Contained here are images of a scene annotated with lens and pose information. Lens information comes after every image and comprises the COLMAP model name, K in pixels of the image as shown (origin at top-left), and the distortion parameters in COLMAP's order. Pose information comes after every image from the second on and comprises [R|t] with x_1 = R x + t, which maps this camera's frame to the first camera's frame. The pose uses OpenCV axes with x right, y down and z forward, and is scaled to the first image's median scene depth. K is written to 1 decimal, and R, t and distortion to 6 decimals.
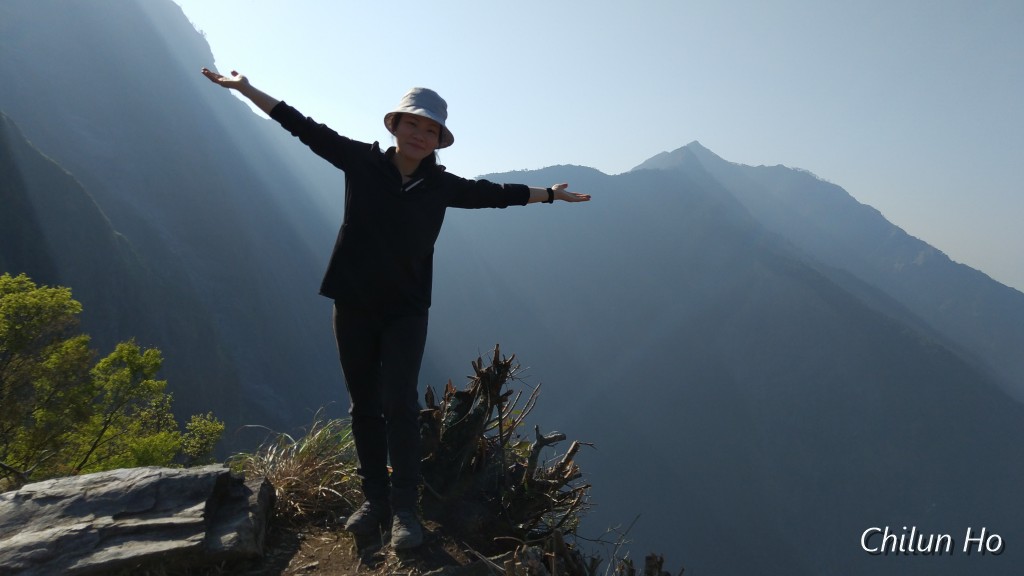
lens RADIAL K [[789.0, 0, 498.9], [0, 789.0, 285.6], [0, 0, 1]] dist [0.078044, -0.084016]
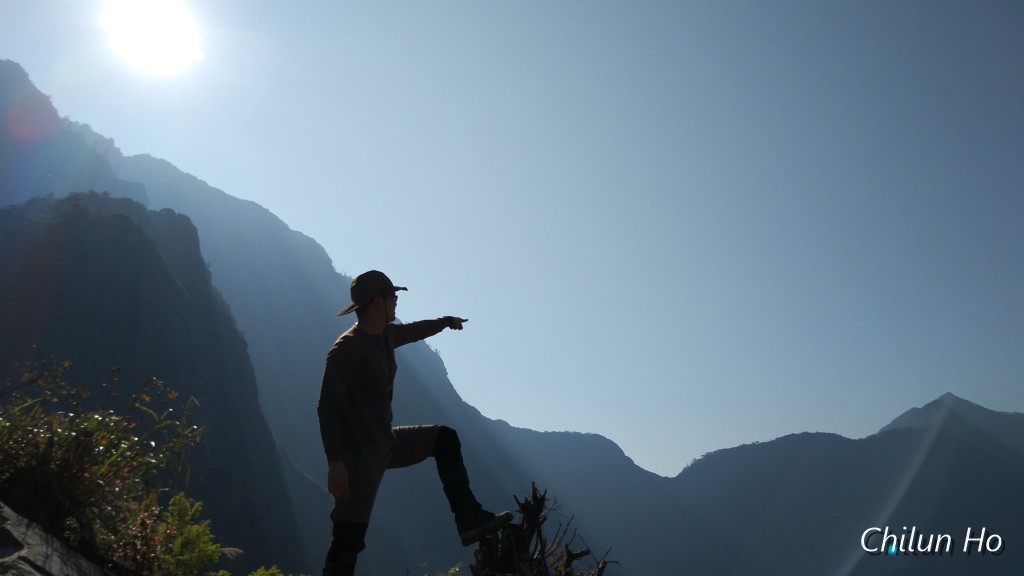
lens RADIAL K [[789.0, 0, 498.9], [0, 789.0, 285.6], [0, 0, 1]] dist [0.078044, -0.084016]
pose [[0.955891, -0.154073, -0.250068, 0.055688], [0.055802, 0.931132, -0.360387, 0.041253], [0.288372, 0.330536, 0.898659, -0.057291]]
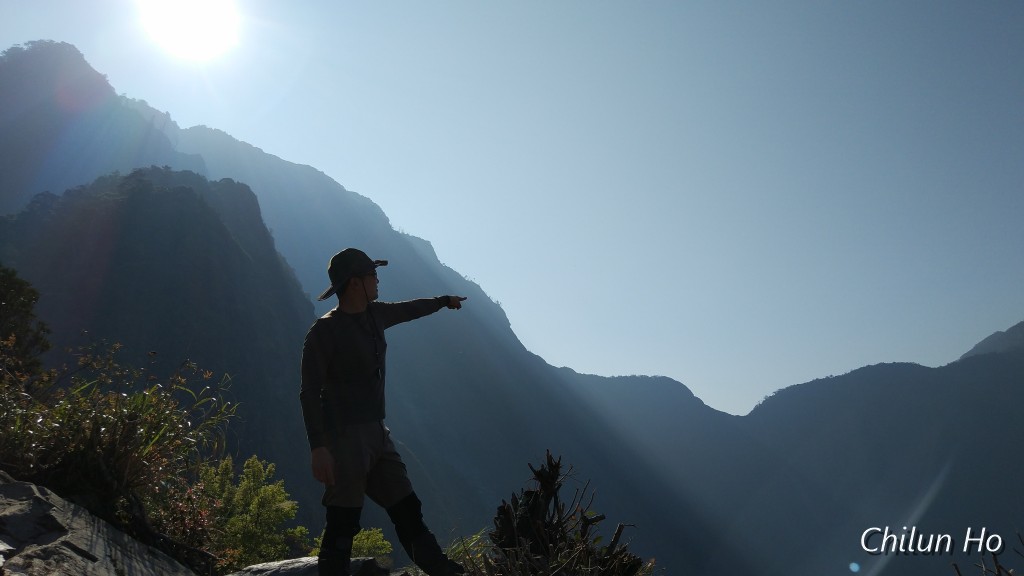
lens RADIAL K [[792.8, 0, 497.8], [0, 792.8, 291.2], [0, 0, 1]] dist [0.077357, -0.095754]
pose [[0.922511, -0.191740, -0.334978, 0.071772], [0.088890, 0.950094, -0.299032, 0.036142], [0.375597, 0.246085, 0.893515, -0.052471]]
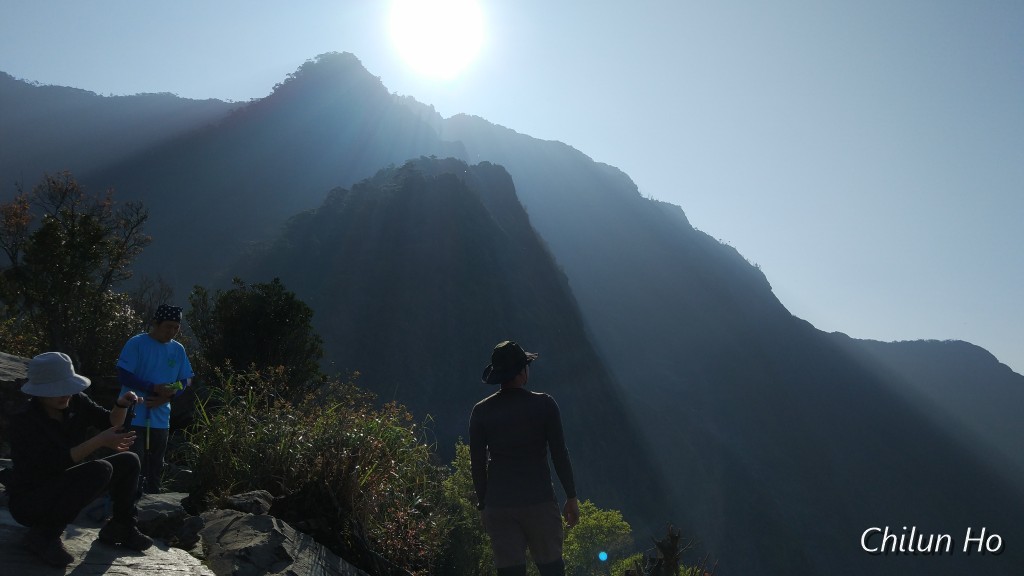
lens RADIAL K [[783.1, 0, 495.8], [0, 783.1, 284.3], [0, 0, 1]] dist [0.101874, -0.119750]
pose [[0.758800, -0.213728, -0.615258, 0.127660], [0.037138, 0.957289, -0.286739, 0.010494], [0.650264, 0.194728, 0.734328, -0.063022]]
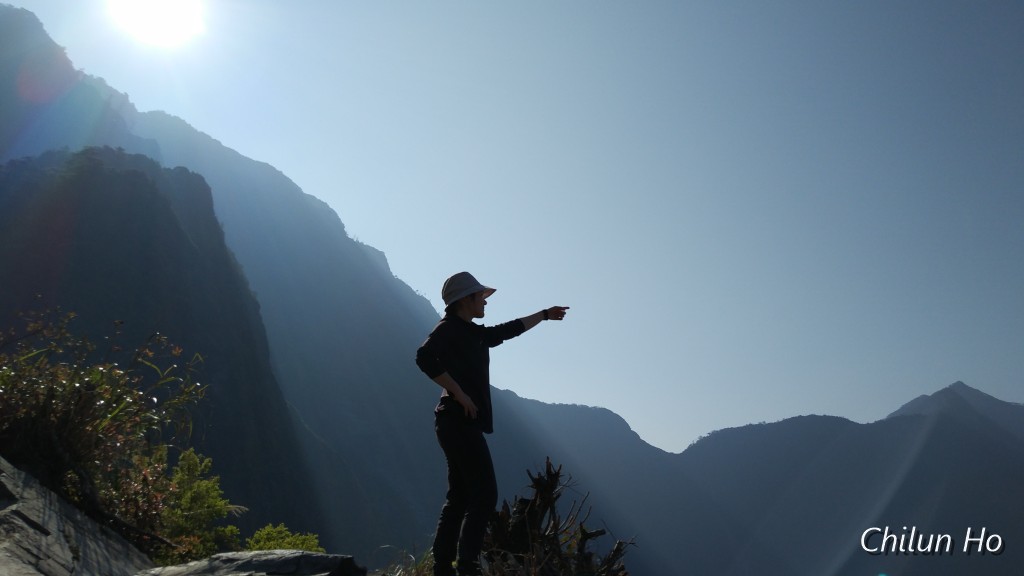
lens RADIAL K [[791.8, 0, 491.5], [0, 791.8, 312.9], [0, 0, 1]] dist [0.074150, -0.076955]
pose [[0.954377, -0.099676, -0.281477, 0.049550], [0.013053, 0.955666, -0.294163, 0.038256], [0.298319, 0.277069, 0.913367, -0.044344]]
